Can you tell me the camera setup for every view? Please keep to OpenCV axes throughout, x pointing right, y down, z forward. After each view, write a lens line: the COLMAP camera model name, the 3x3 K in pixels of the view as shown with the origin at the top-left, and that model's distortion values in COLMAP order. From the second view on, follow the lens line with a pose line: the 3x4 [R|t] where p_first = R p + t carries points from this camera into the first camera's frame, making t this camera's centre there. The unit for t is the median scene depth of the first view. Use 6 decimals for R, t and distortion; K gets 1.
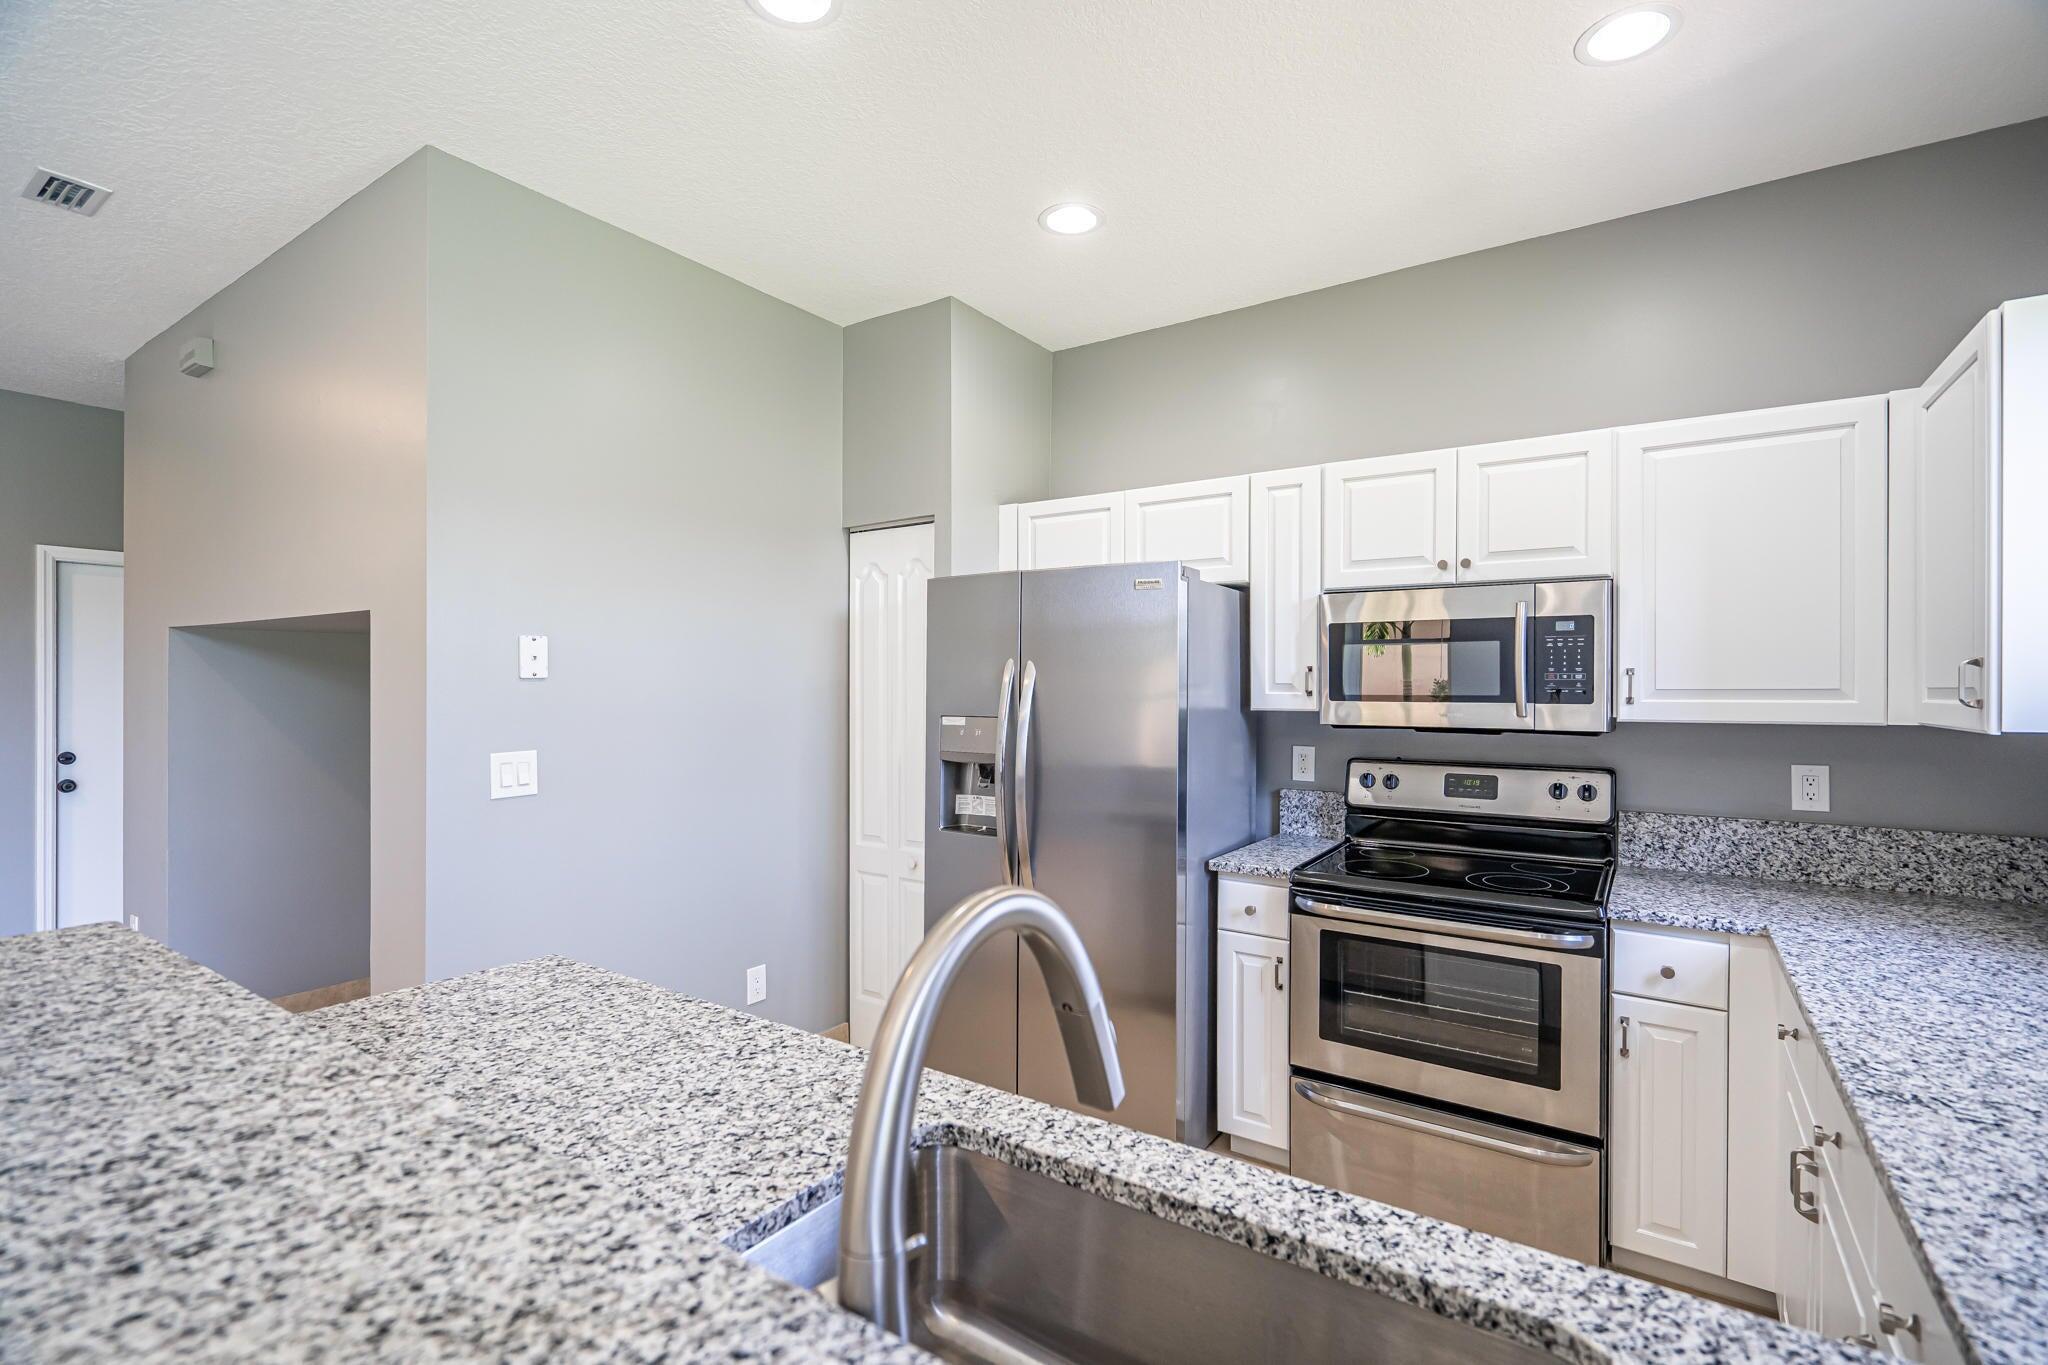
lens RADIAL K [[934.5, 0, 1027.2], [0, 934.5, 695.3], [0, 0, 1]] dist [-0.005118, 0.002466]
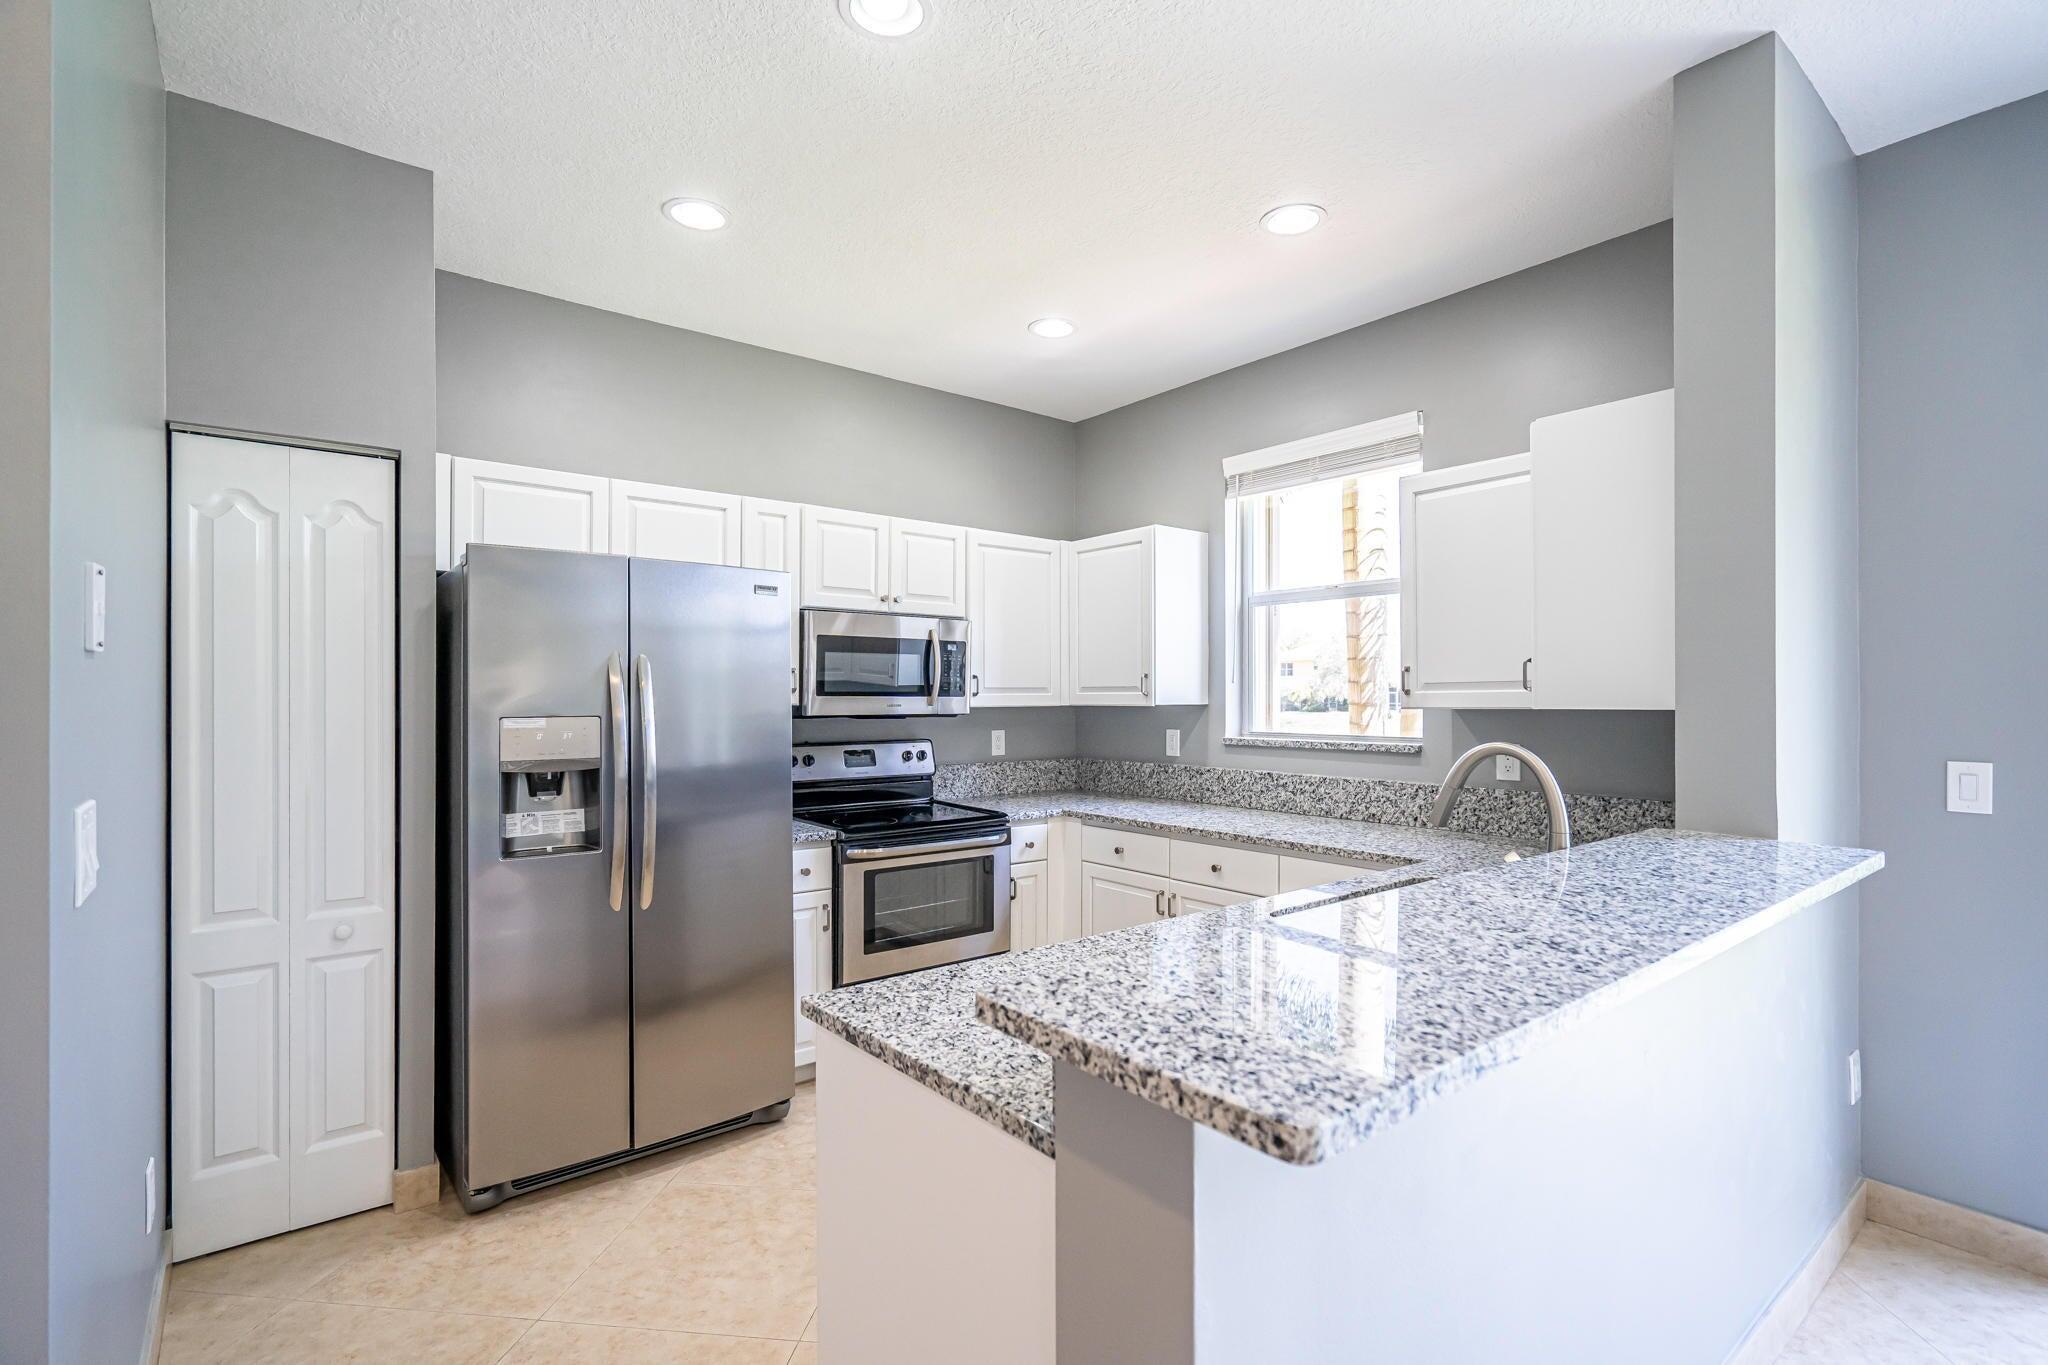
lens RADIAL K [[934.5, 0, 1036.4], [0, 934.5, 700.6], [0, 0, 1]] dist [-0.005118, 0.002466]
pose [[0.285843, -0.006195, 0.958256, -0.817559], [0.008571, 0.999956, 0.003908, 0.009451], [-0.958238, 0.007096, 0.285883, 0.373654]]
